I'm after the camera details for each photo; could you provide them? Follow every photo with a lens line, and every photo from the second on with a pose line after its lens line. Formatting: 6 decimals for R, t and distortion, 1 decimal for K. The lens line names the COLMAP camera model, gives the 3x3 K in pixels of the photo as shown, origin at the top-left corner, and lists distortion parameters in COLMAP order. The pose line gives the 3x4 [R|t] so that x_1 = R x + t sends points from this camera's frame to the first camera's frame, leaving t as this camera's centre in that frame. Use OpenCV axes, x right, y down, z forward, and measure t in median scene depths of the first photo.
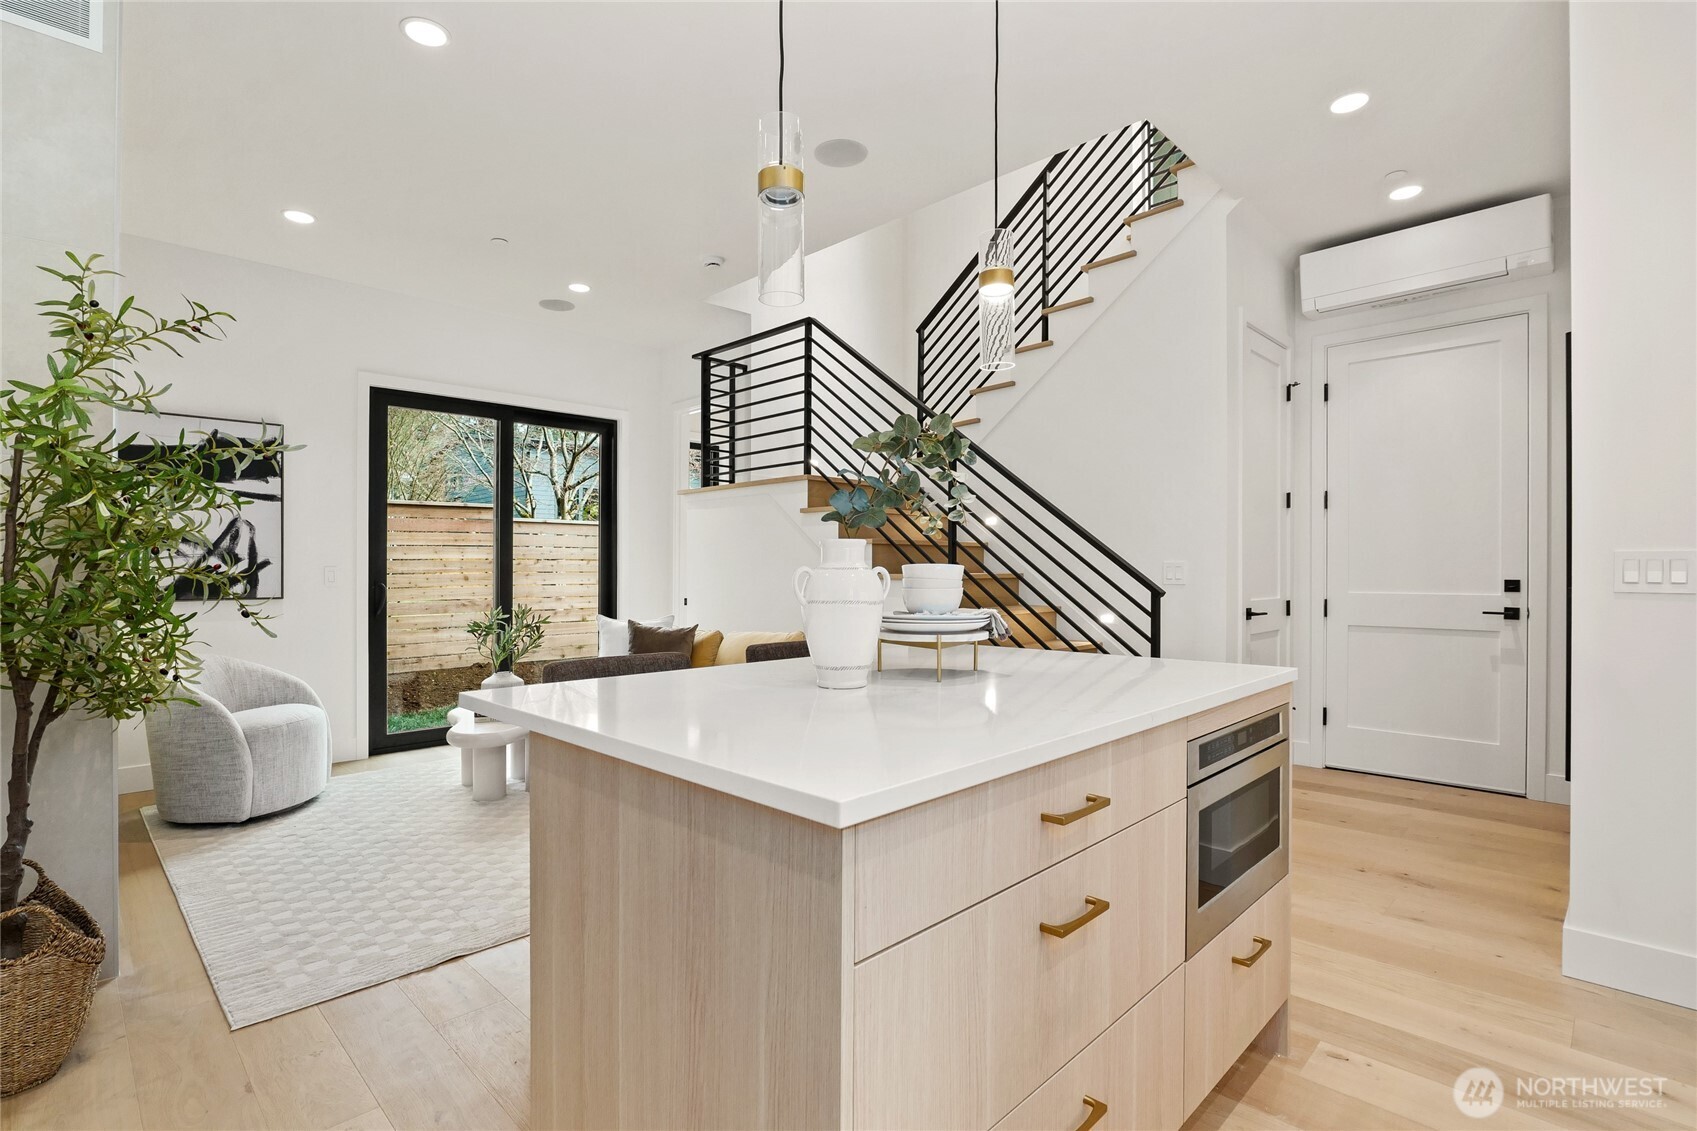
lens RADIAL K [[803.4, 0, 844.5], [0, 803.4, 572.8], [0, 0, 1]] dist [-0.003928, -0.000273]
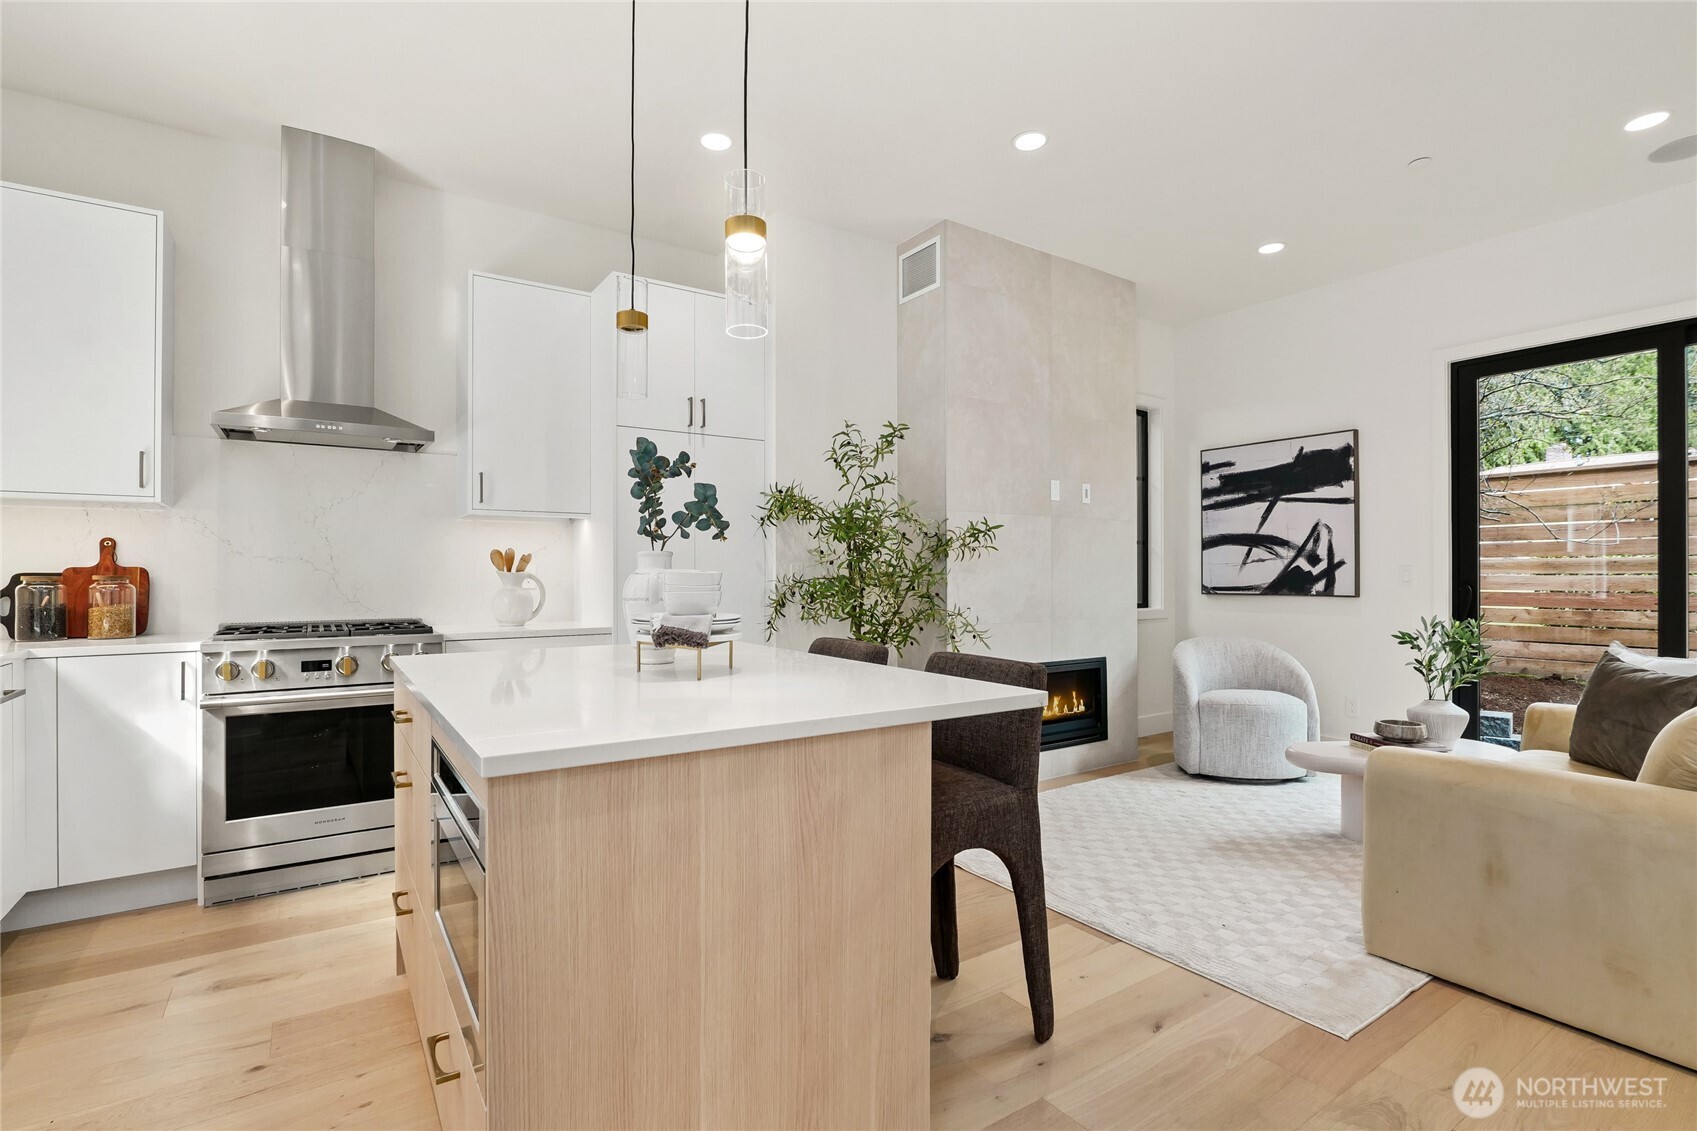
lens RADIAL K [[803.4, 0, 842.8], [0, 803.4, 565.6], [0, 0, 1]] dist [-0.003928, -0.000273]
pose [[-0.176559, -0.002754, -0.984286, 0.451609], [0.001245, 0.999995, -0.003021, -0.006381], [0.984289, -0.001759, -0.176555, 0.553665]]
